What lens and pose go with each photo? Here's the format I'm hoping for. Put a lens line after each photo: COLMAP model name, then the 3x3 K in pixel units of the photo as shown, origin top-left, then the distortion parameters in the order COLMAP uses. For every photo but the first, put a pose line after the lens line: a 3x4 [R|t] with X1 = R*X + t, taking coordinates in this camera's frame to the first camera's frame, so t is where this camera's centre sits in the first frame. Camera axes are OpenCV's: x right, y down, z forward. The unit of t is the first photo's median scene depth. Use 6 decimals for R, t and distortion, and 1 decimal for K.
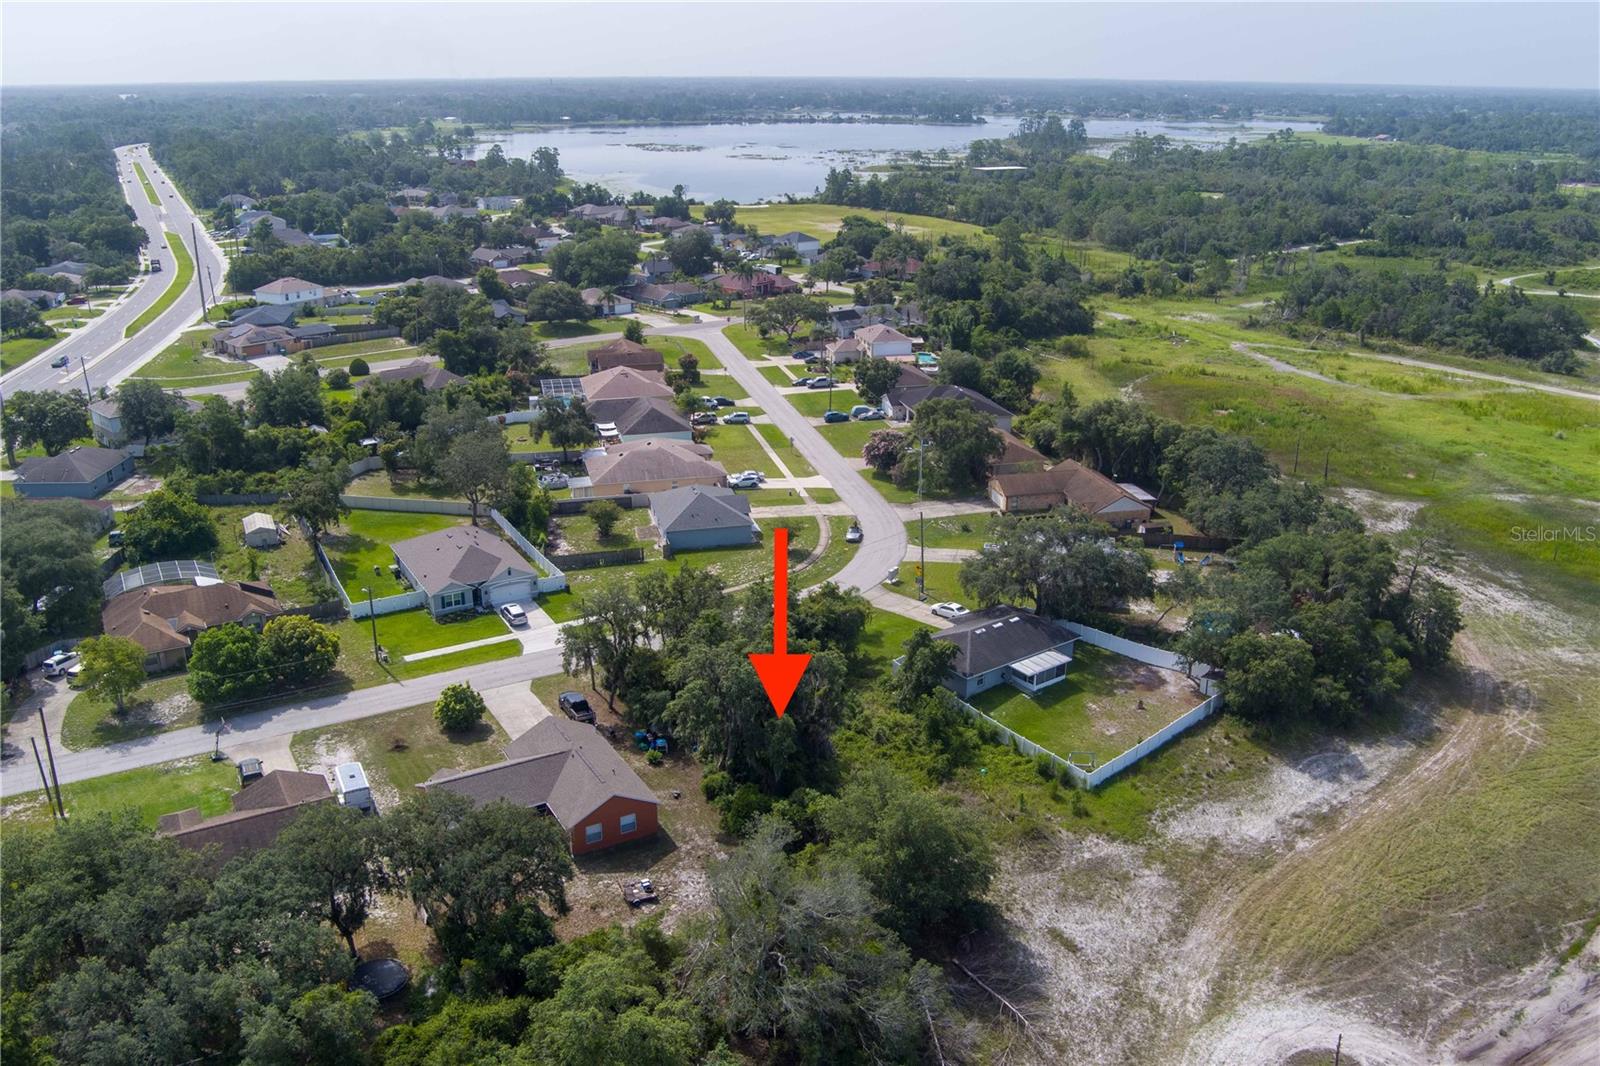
lens RADIAL K [[1295.1, 0, 797.2], [0, 1295.1, 524.5], [0, 0, 1]] dist [-0.071073, 0.017084]
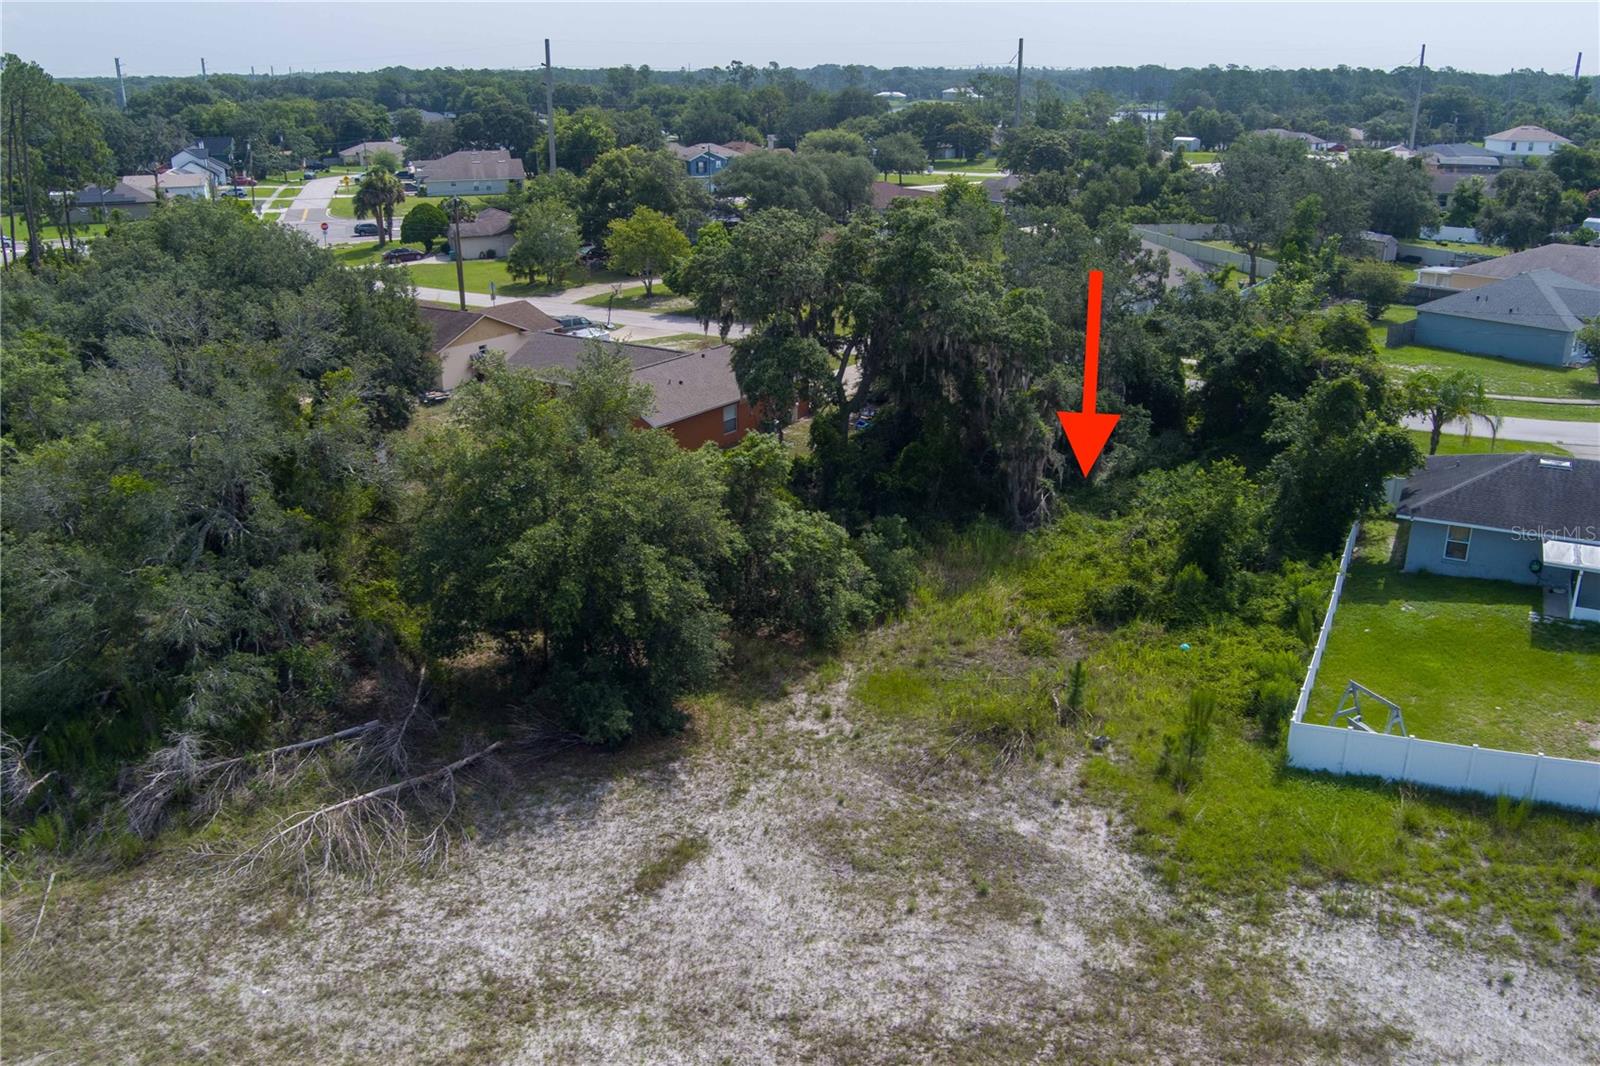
lens RADIAL K [[1295.1, 0, 803.8], [0, 1295.1, 606.1], [0, 0, 1]] dist [-0.071073, 0.017084]
pose [[0.442195, 0.341900, -0.829197, 0.449808], [-0.294491, 0.928587, 0.225834, 0.121446], [0.847195, 0.144328, 0.511303, 0.686153]]
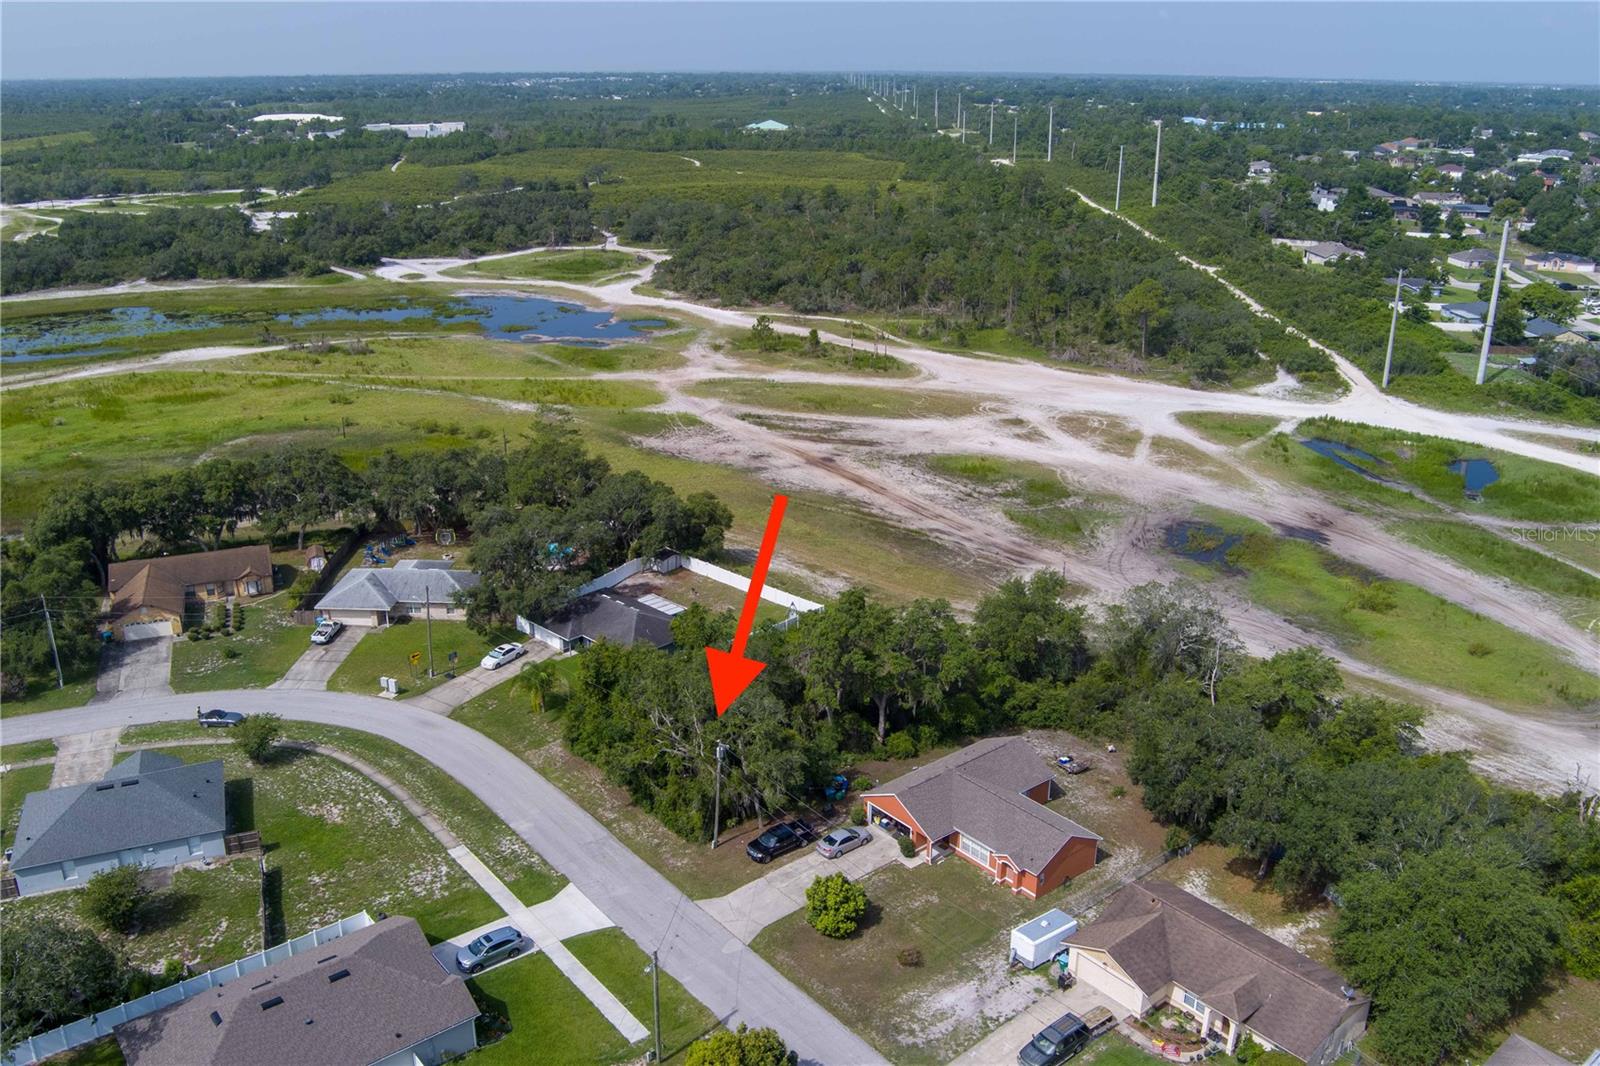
lens RADIAL K [[1295.1, 0, 801.0], [0, 1295.1, 526.9], [0, 0, 1]] dist [-0.071073, 0.017084]
pose [[-0.165464, -0.334997, 0.927577, -0.960006], [0.323301, 0.870142, 0.371926, -0.371889], [-0.931718, 0.361427, -0.035672, 1.029027]]
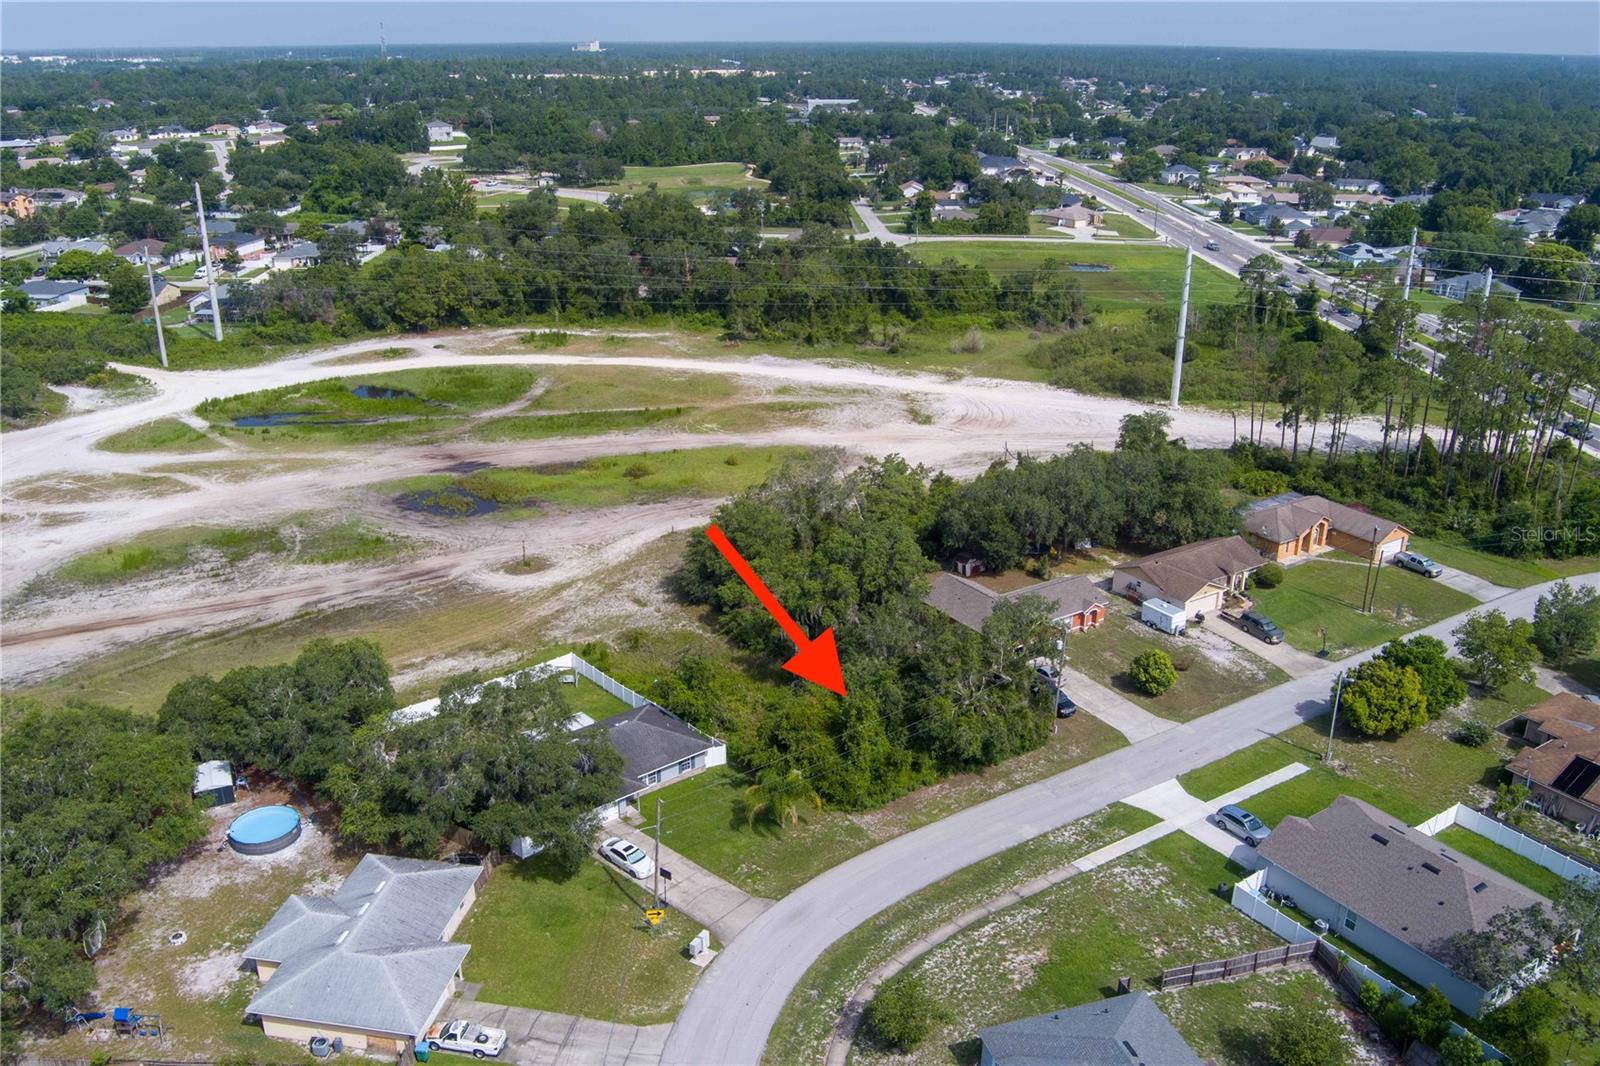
lens RADIAL K [[1295.1, 0, 800.1], [0, 1295.1, 522.7], [0, 0, 1]] dist [-0.071073, 0.017084]
pose [[-0.998489, 0.014341, -0.053045, 0.078737], [-0.023233, 0.764627, 0.644054, -0.652812], [0.049796, 0.644314, -0.763138, 1.813052]]
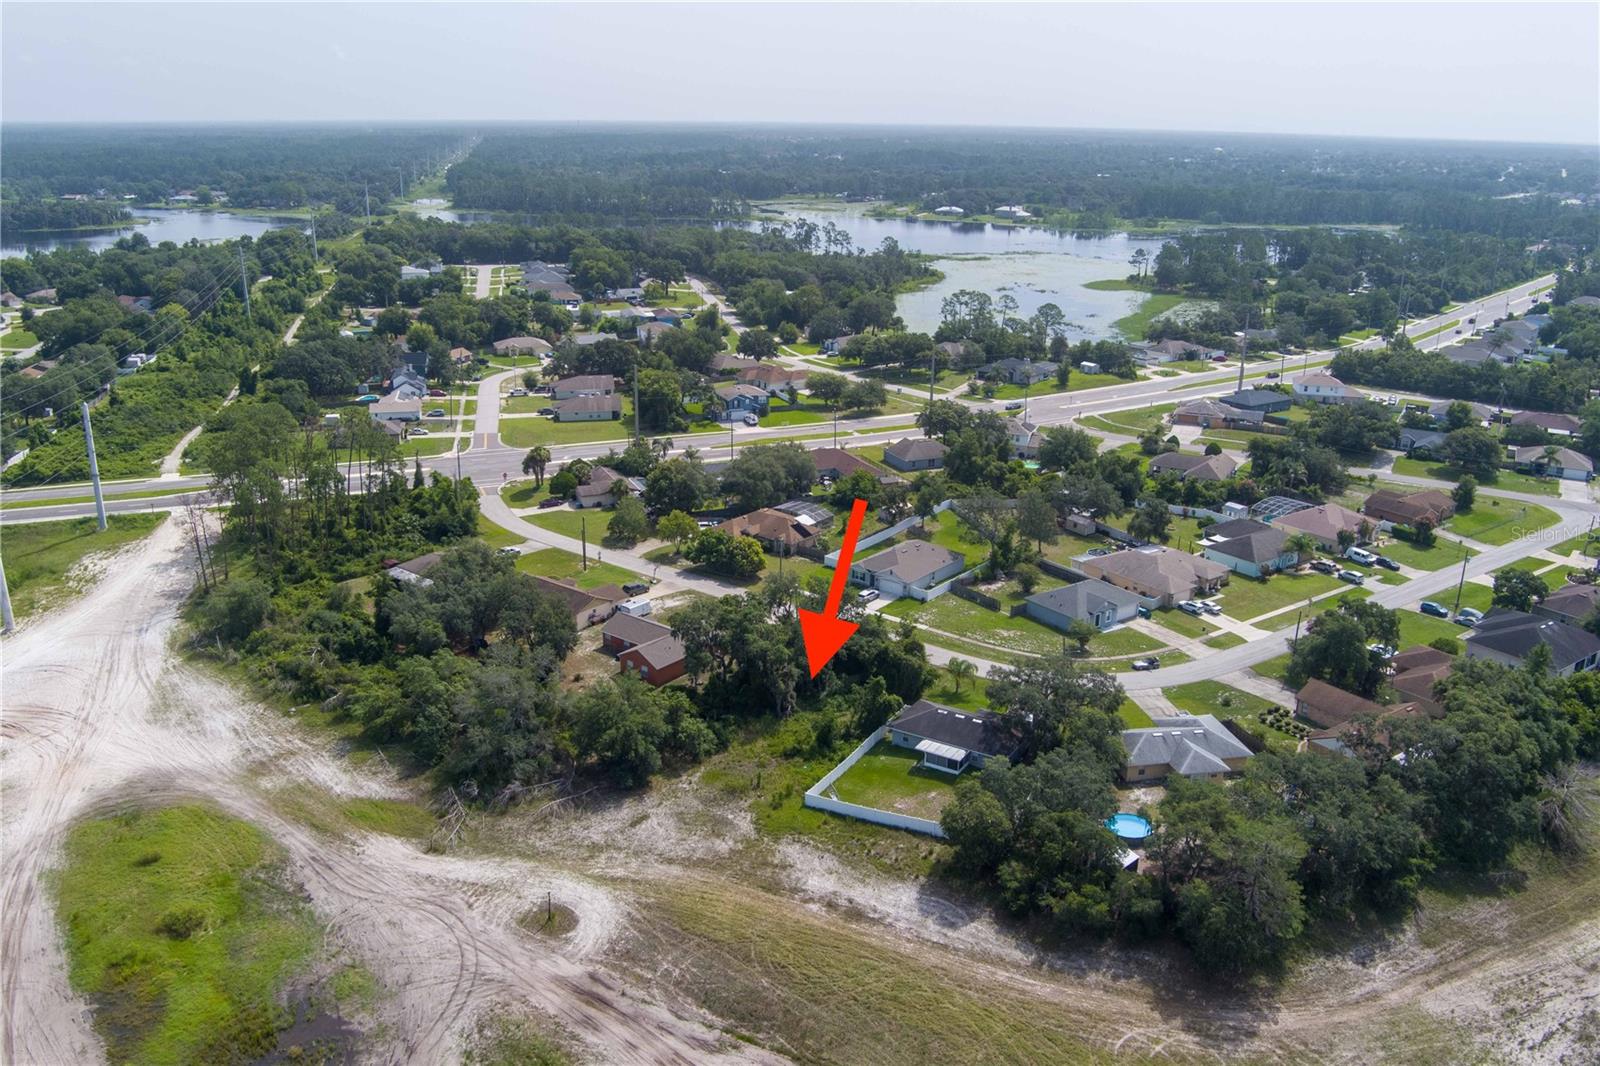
lens RADIAL K [[1295.1, 0, 799.3], [0, 1295.1, 523.9], [0, 0, 1]] dist [-0.071073, 0.017084]
pose [[0.370751, 0.283377, -0.884444, 1.339101], [-0.320376, 0.932881, 0.164597, -0.291965], [0.871724, 0.222331, 0.436653, 0.329807]]
